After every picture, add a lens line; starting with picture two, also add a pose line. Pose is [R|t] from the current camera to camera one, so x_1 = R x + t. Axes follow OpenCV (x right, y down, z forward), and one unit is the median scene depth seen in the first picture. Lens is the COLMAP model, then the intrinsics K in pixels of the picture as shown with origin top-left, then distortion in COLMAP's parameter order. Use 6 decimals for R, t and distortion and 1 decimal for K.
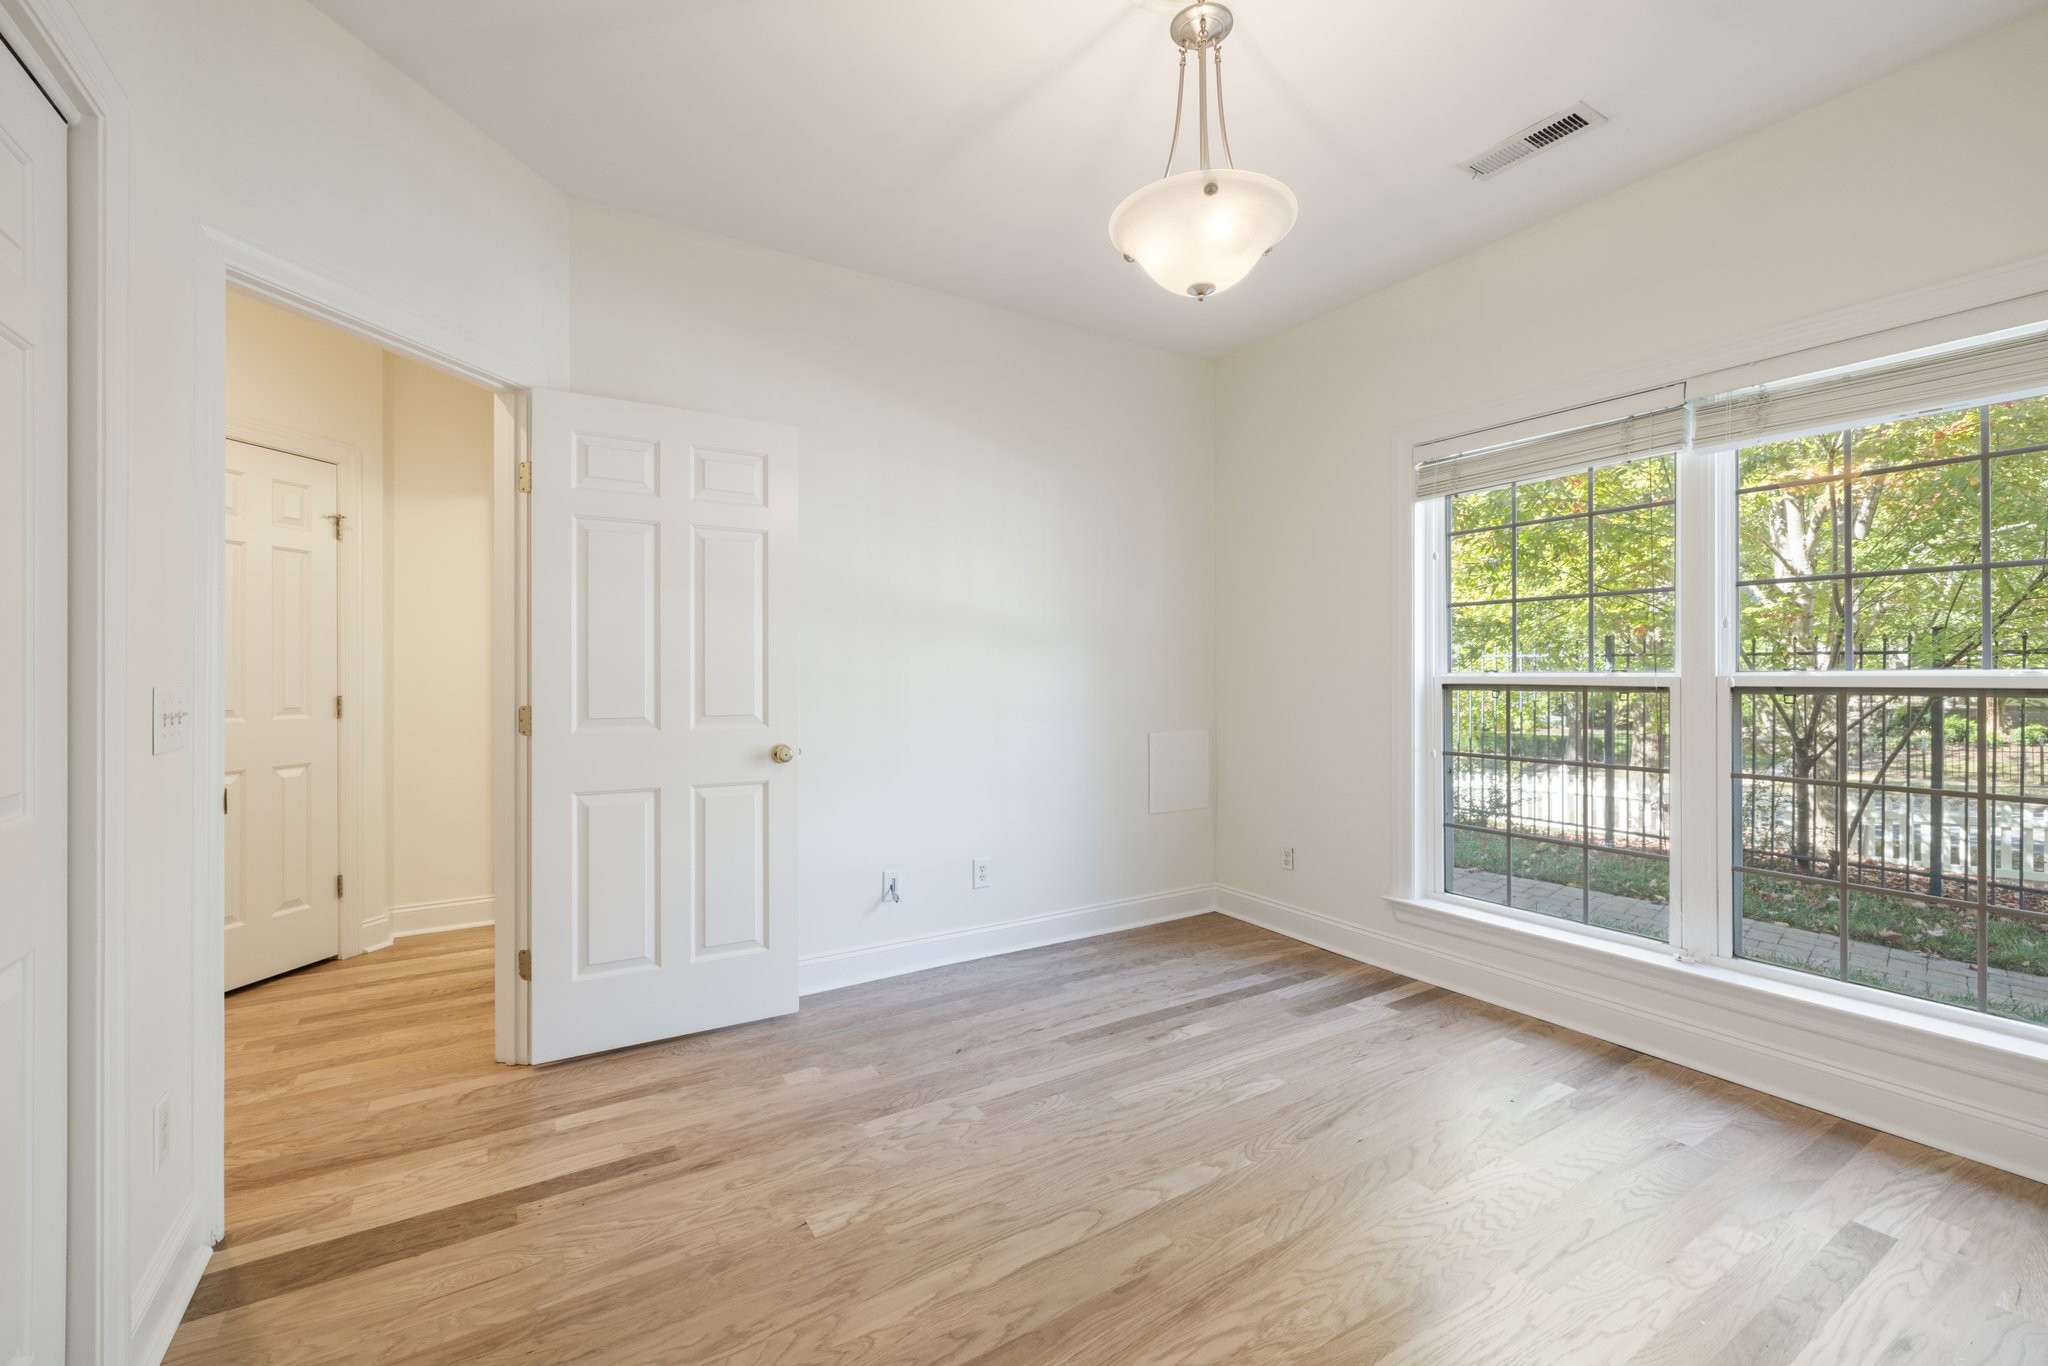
lens RADIAL K [[860.6, 0, 1021.5], [0, 860.6, 676.5], [0, 0, 1]] dist [0.002563, -0.000886]
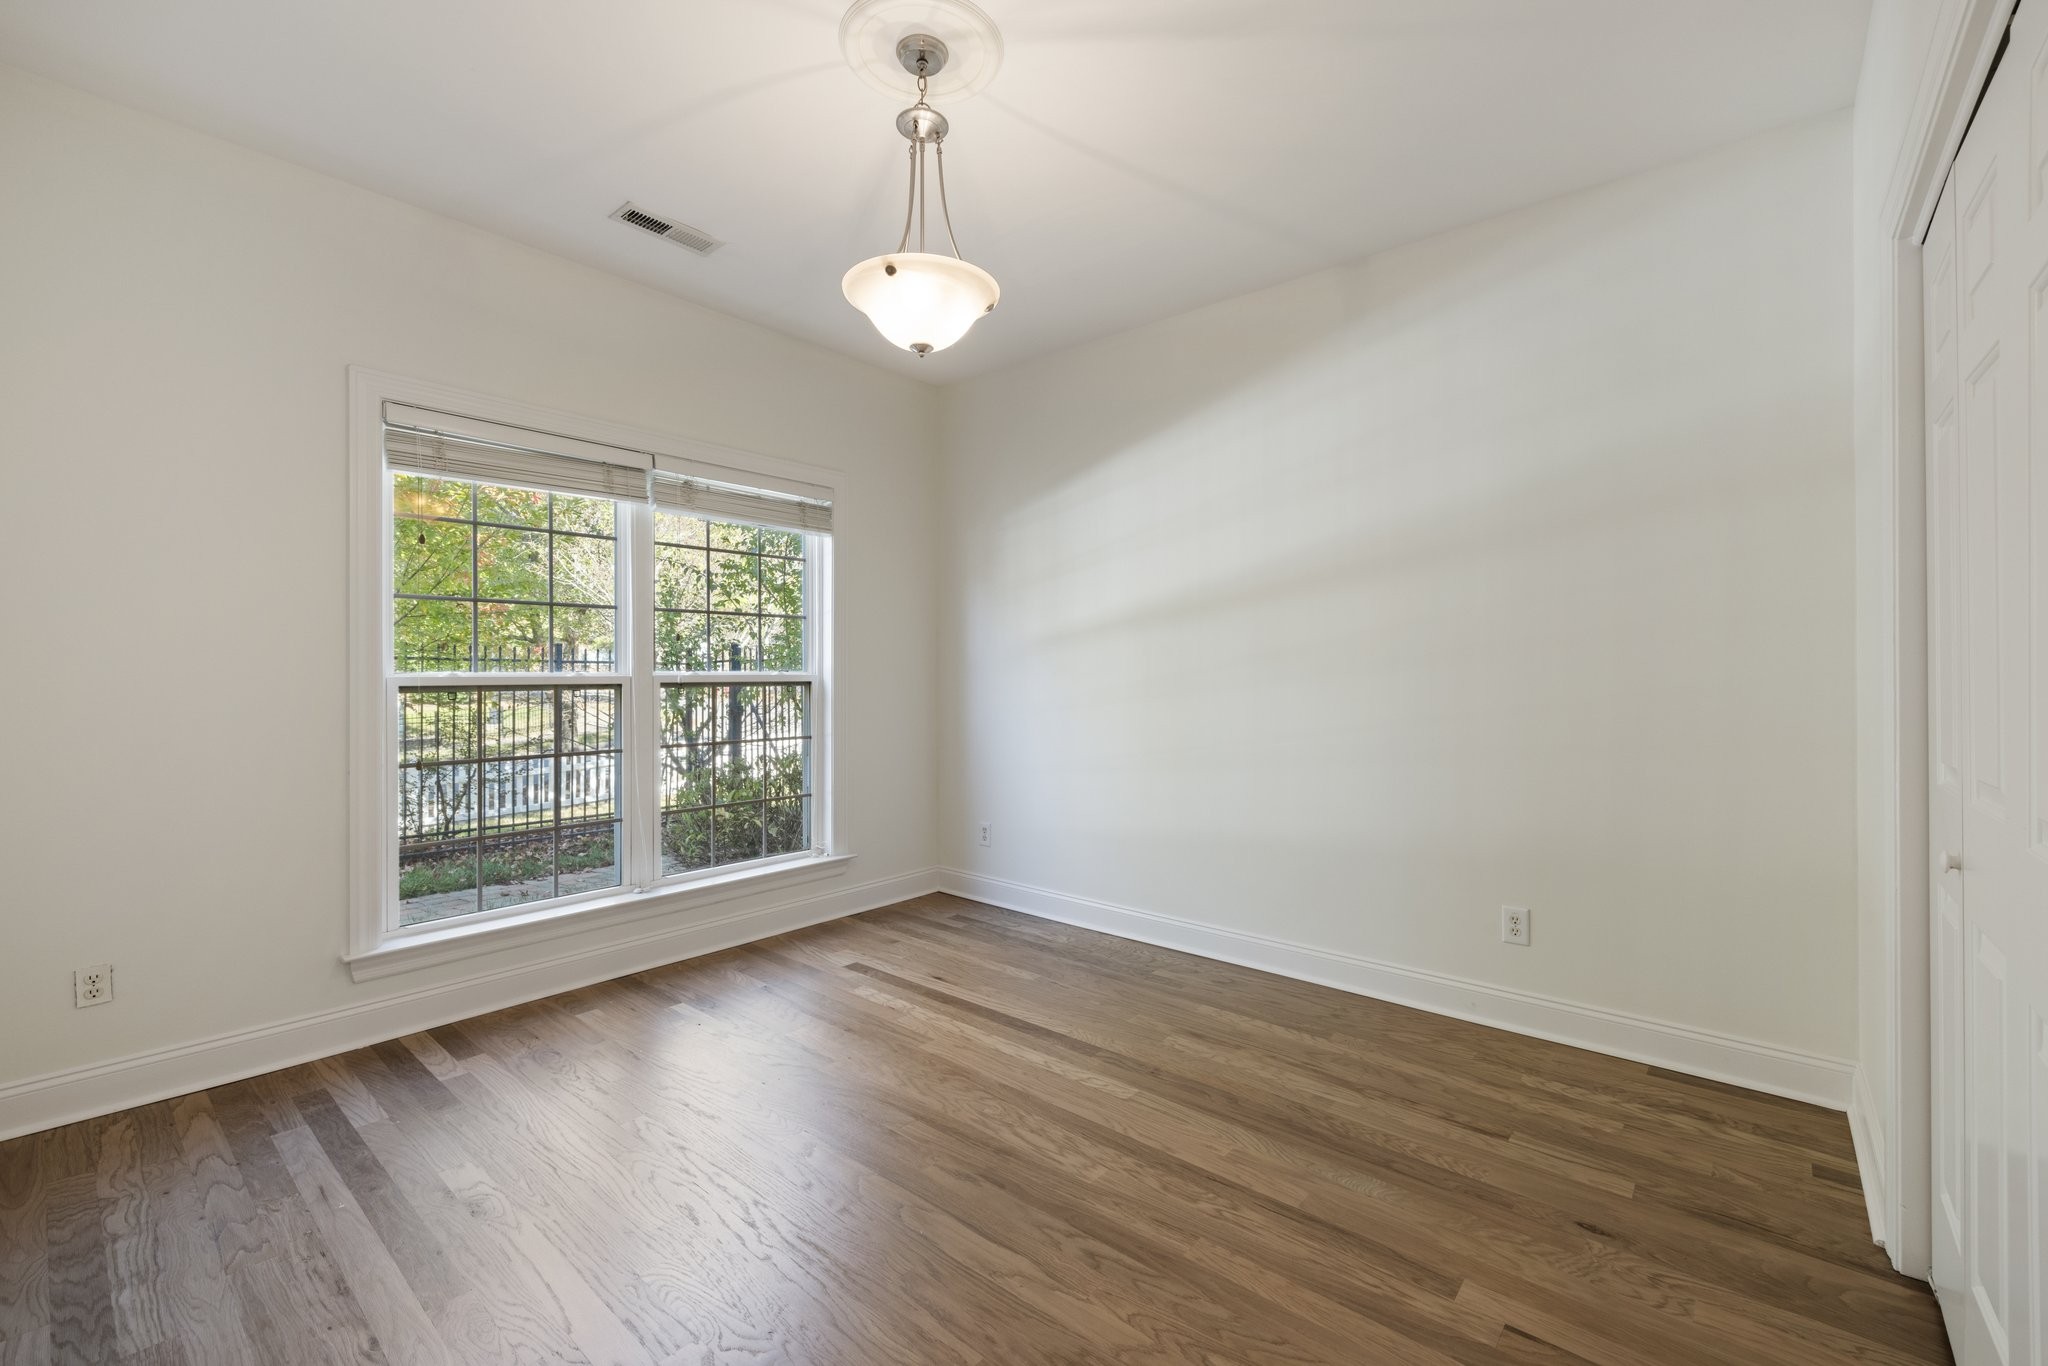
lens RADIAL K [[860.6, 0, 1019.6], [0, 860.6, 674.5], [0, 0, 1]] dist [0.002563, -0.000886]
pose [[-0.297516, 0.000431, 0.954717, -0.593294], [0.005121, 0.999986, 0.001144, -0.000528], [-0.954703, 0.005229, -0.297514, 0.757867]]
